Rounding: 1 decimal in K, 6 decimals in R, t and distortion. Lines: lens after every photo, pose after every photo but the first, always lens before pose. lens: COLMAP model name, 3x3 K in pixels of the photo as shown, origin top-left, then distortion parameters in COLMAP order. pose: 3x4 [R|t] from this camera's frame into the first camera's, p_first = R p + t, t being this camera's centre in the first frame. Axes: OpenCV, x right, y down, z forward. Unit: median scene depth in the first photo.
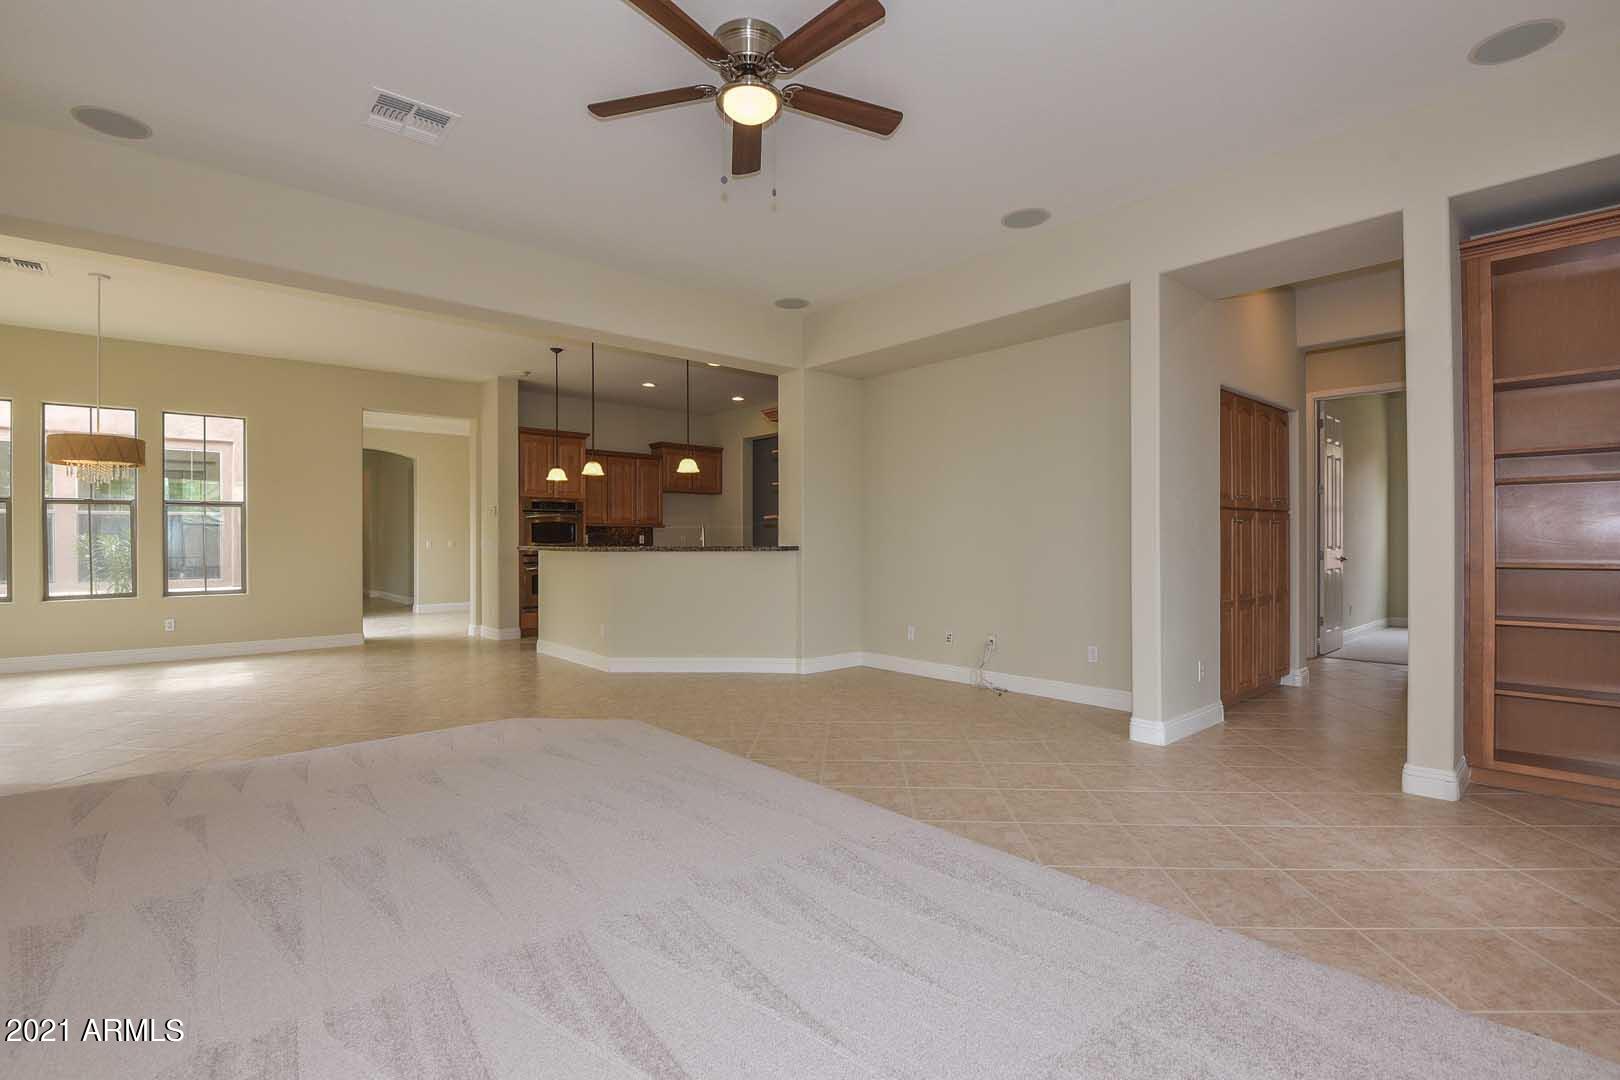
lens RADIAL K [[740.6, 0, 811.2], [0, 740.6, 537.2], [0, 0, 1]] dist [-0.004887, -0.014479]
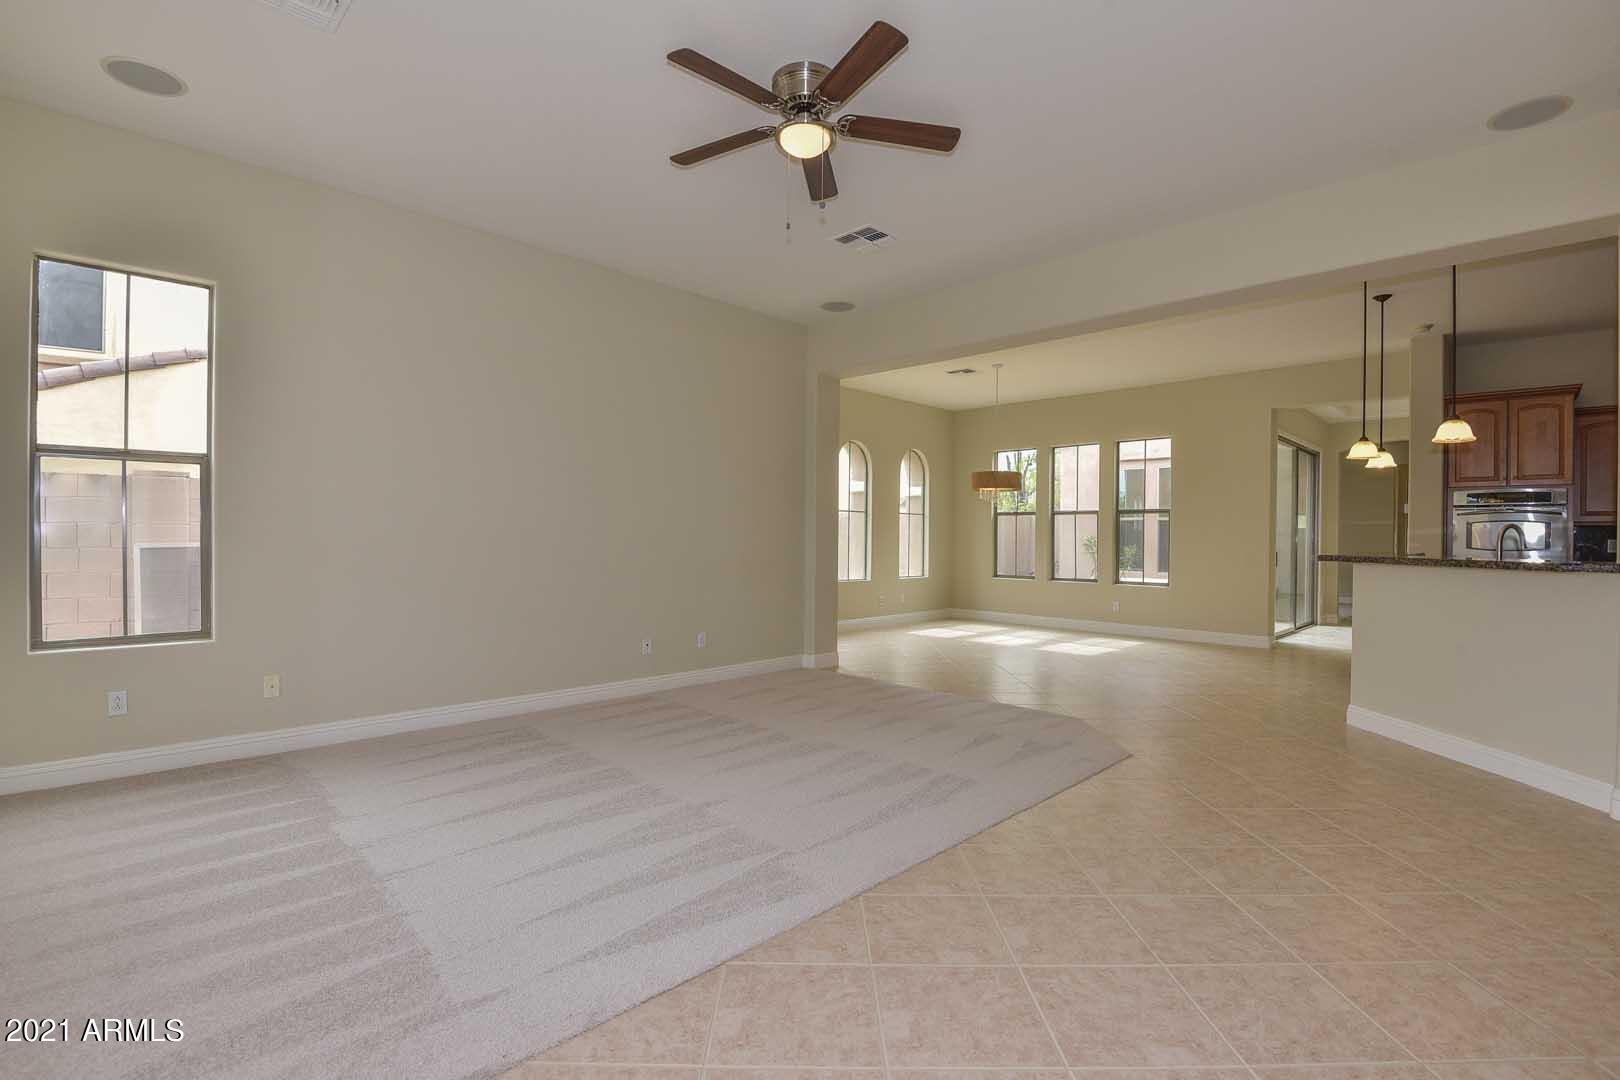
lens RADIAL K [[740.6, 0, 804.1], [0, 740.6, 539.1], [0, 0, 1]] dist [-0.004887, -0.014479]
pose [[0.052031, 0.007321, -0.998619, 0.383826], [-0.005394, 0.999961, 0.007050, -0.004535], [0.998631, 0.005020, 0.052068, 0.363703]]
